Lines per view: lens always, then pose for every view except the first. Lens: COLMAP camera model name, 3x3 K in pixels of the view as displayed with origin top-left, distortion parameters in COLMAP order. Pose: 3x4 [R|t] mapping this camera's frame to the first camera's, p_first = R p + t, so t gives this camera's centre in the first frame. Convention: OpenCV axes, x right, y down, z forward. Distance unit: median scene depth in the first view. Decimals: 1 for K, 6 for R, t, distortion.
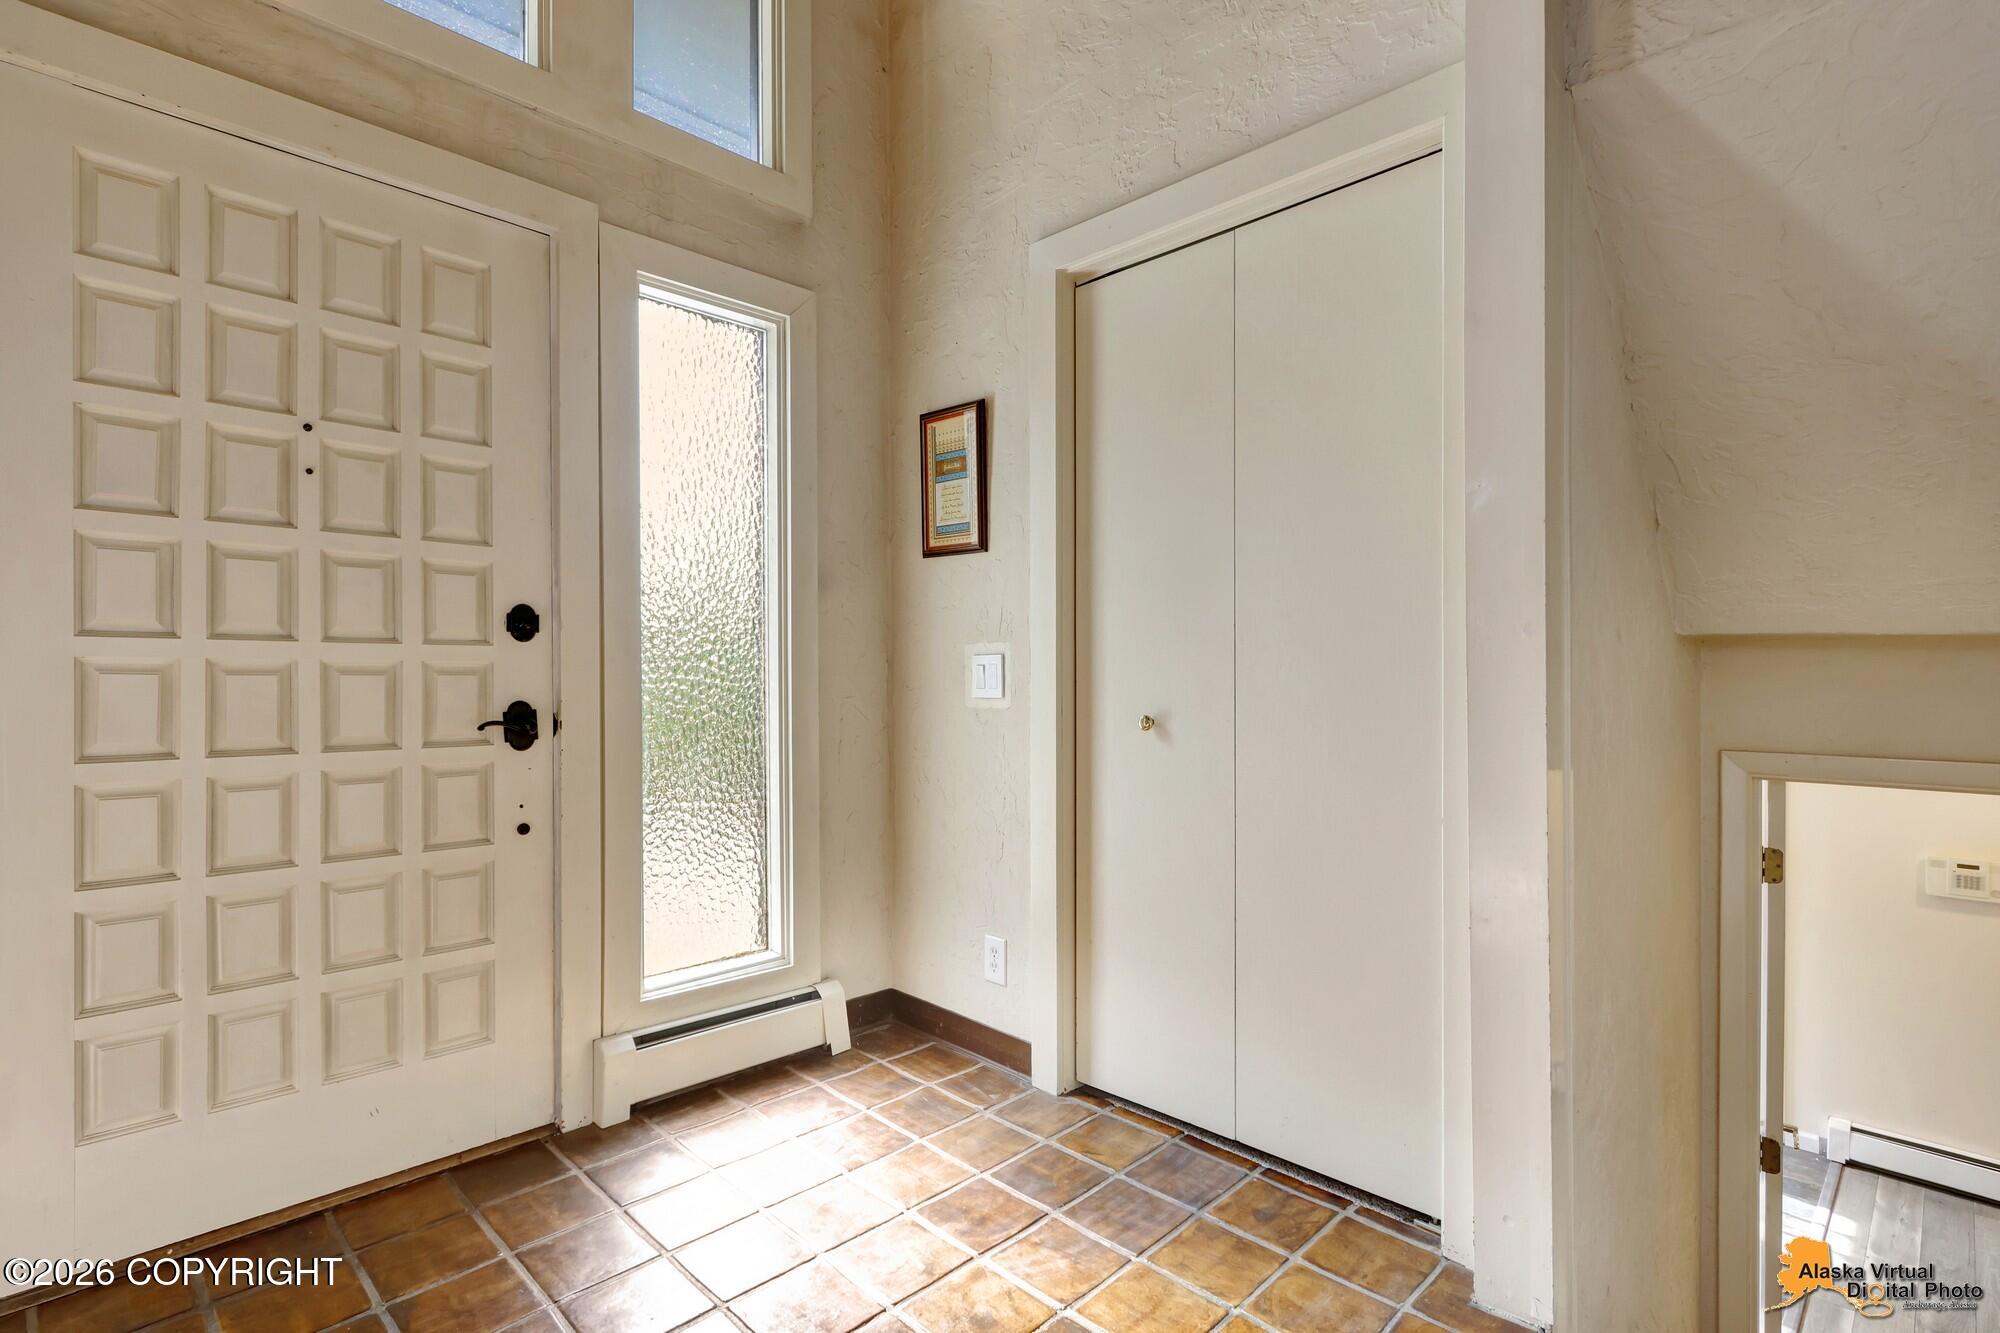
lens RADIAL K [[936.3, 0, 1006.4], [0, 936.3, 674.0], [0, 0, 1]] dist [0.004891, -0.000536]
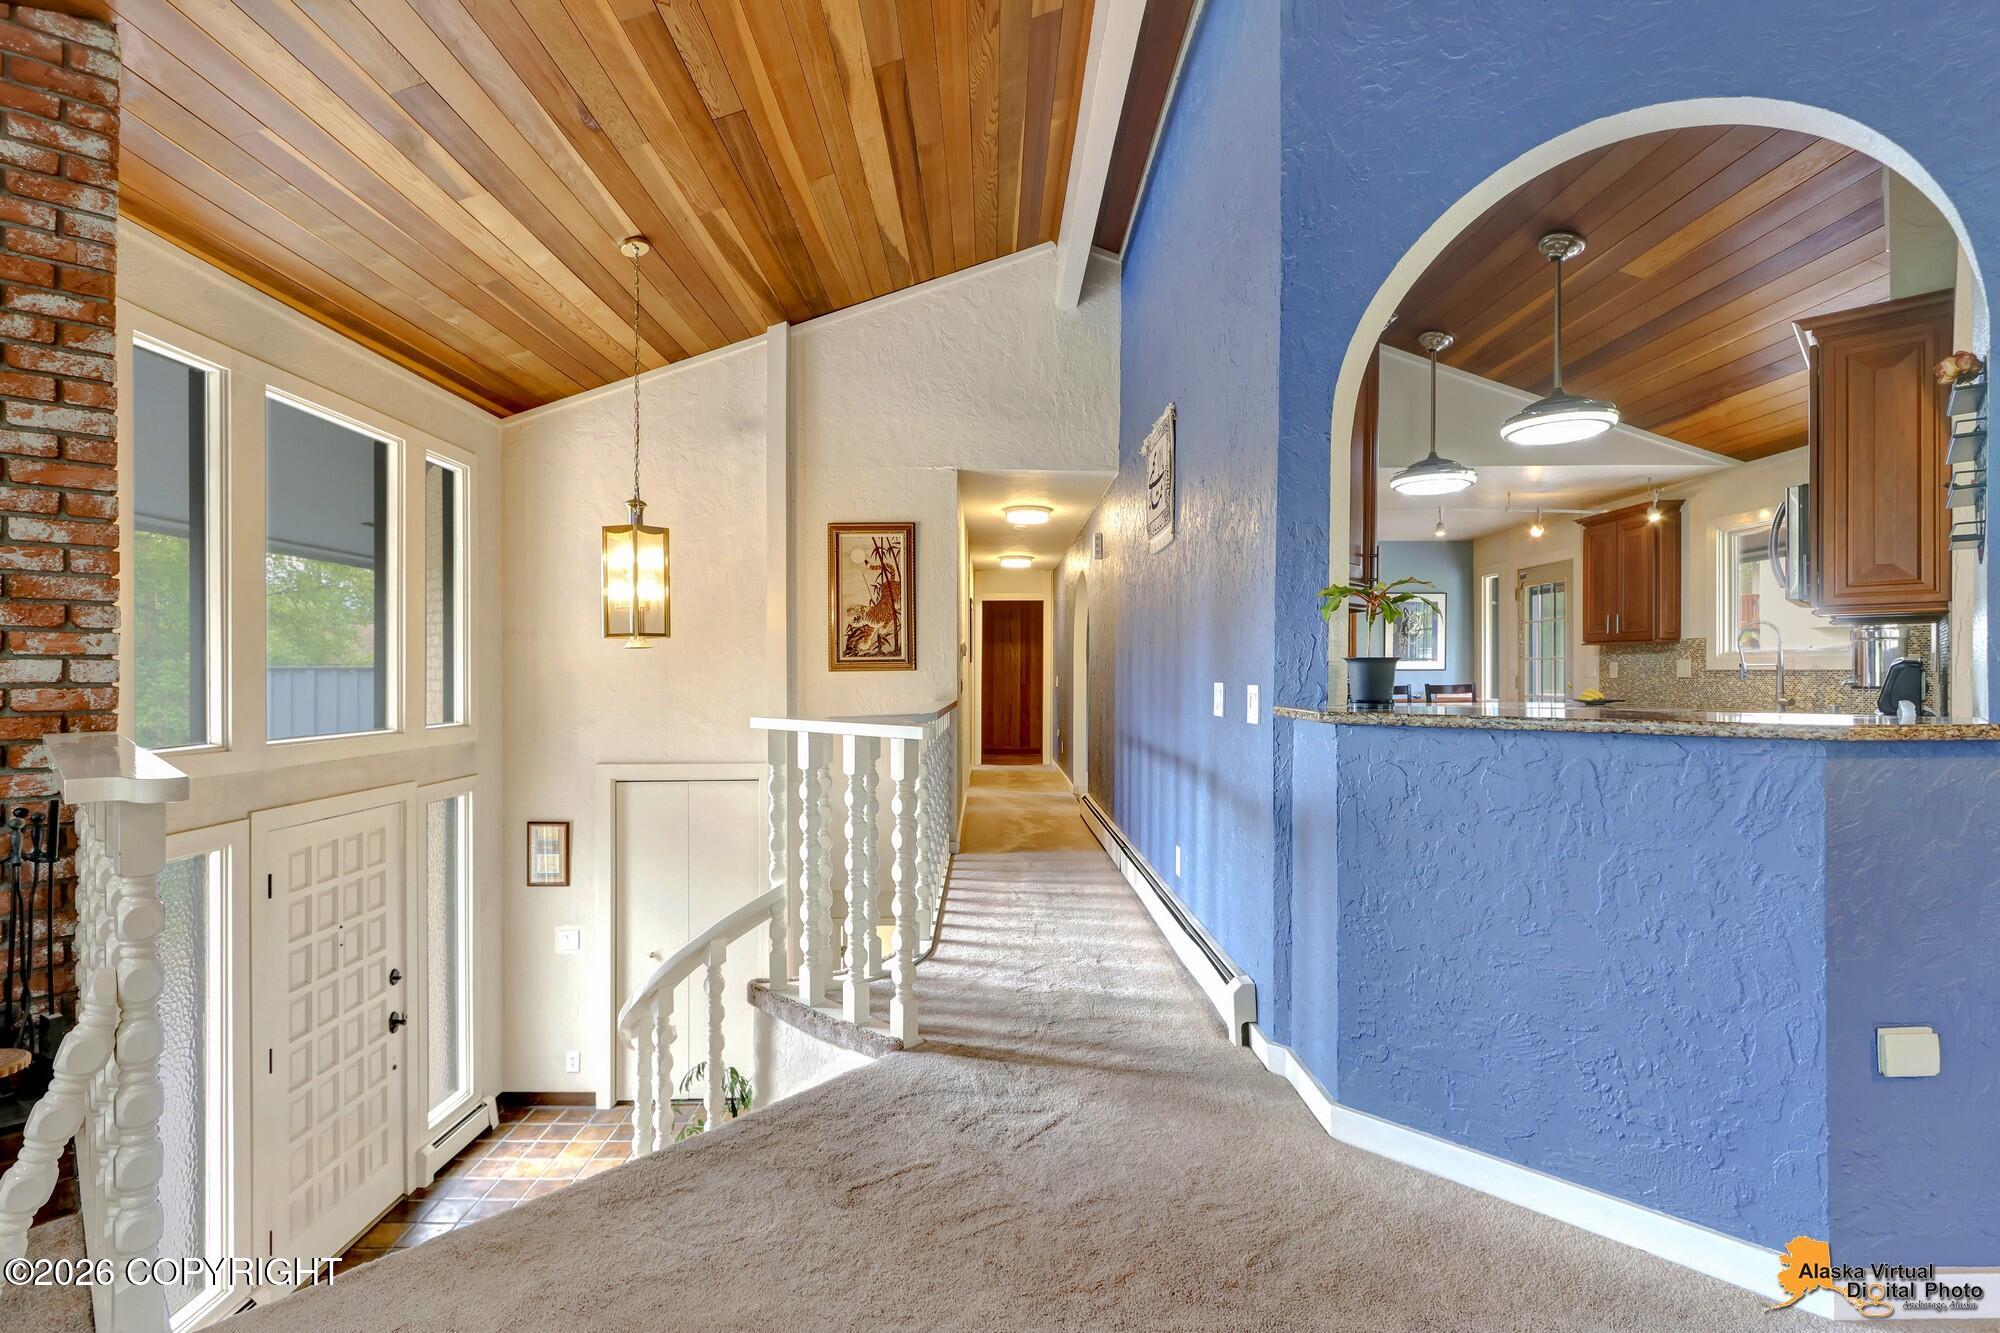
lens RADIAL K [[936.3, 0, 1006.4], [0, 936.3, 674.0], [0, 0, 1]] dist [0.004891, -0.000536]
pose [[0.699476, -0.008312, 0.714607, -0.943036], [0.005234, 0.999965, 0.006508, -0.684989], [-0.714637, -0.000812, 0.699495, -1.426896]]
